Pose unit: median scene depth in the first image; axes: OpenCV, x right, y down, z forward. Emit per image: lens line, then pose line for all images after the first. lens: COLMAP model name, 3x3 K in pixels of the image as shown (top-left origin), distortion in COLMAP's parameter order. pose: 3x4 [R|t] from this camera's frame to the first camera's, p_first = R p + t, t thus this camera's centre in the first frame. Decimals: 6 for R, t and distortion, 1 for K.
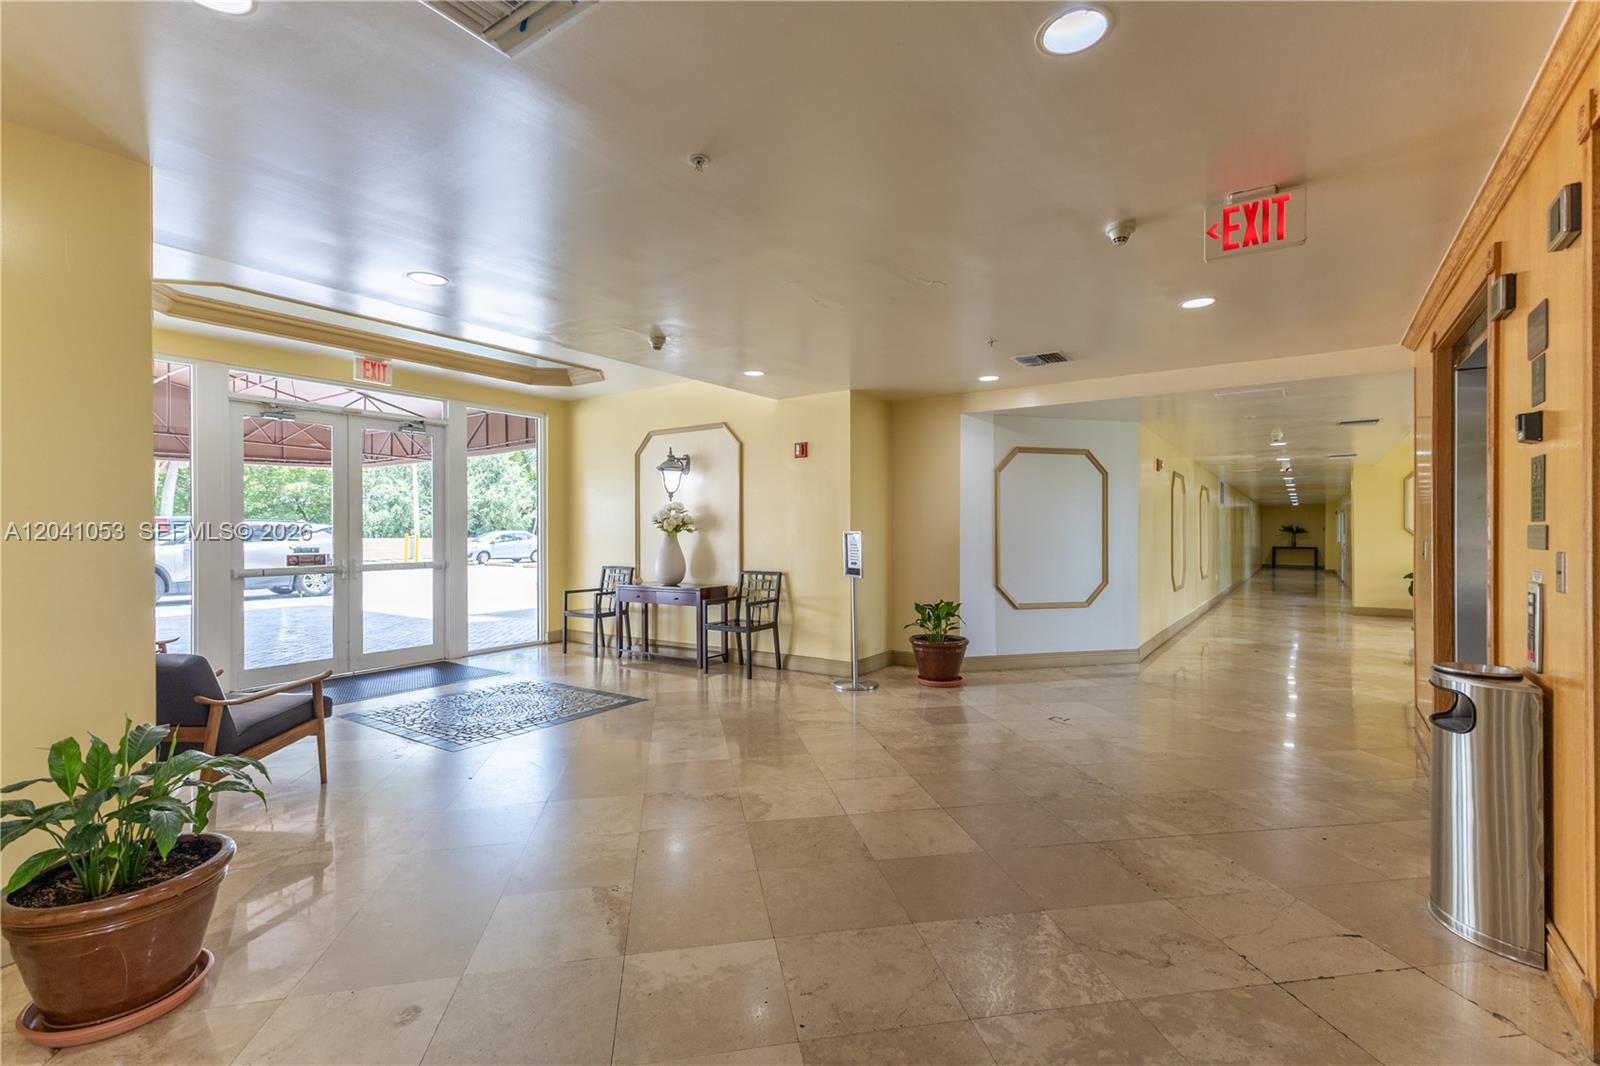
lens RADIAL K [[693.4, 0, 793.4], [0, 693.4, 534.4], [0, 0, 1]] dist [0.006728, -0.000605]
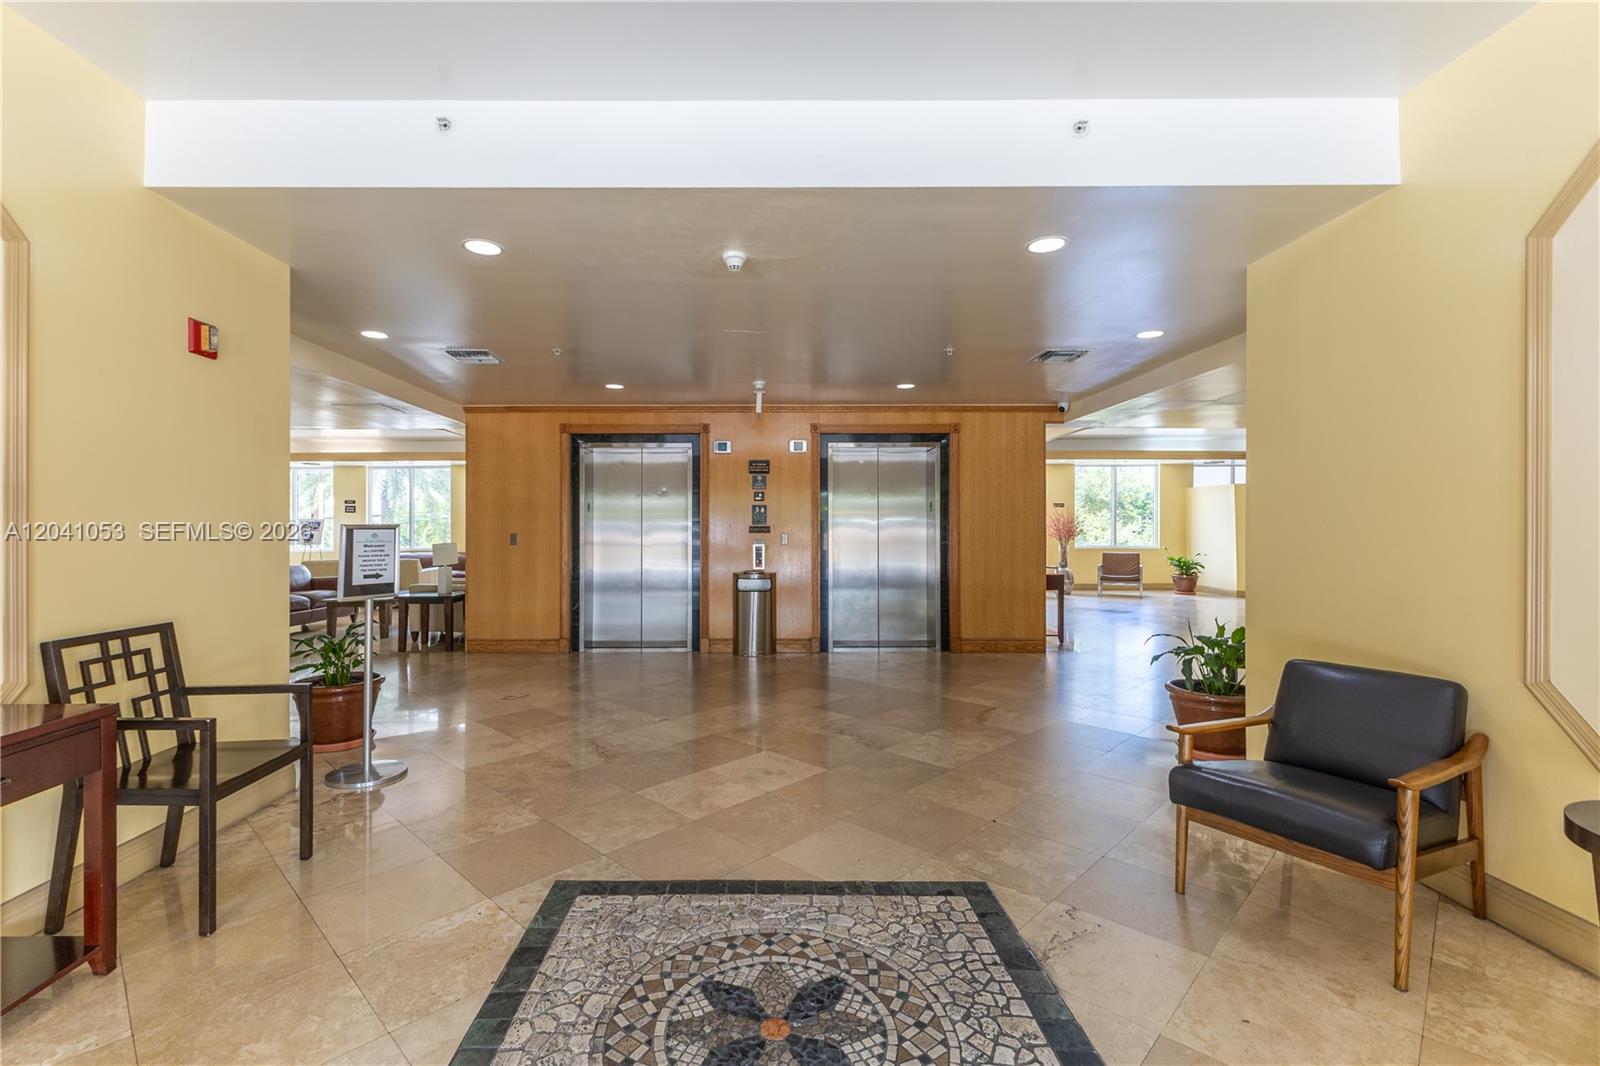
lens RADIAL K [[693.4, 0, 794.7], [0, 693.4, 527.1], [0, 0, 1]] dist [0.006728, -0.000605]
pose [[-0.579978, 0.003622, 0.814624, -0.586519], [0.004608, 0.999989, -0.001166, 0.000462], [-0.814619, 0.003078, -0.579989, 0.970221]]
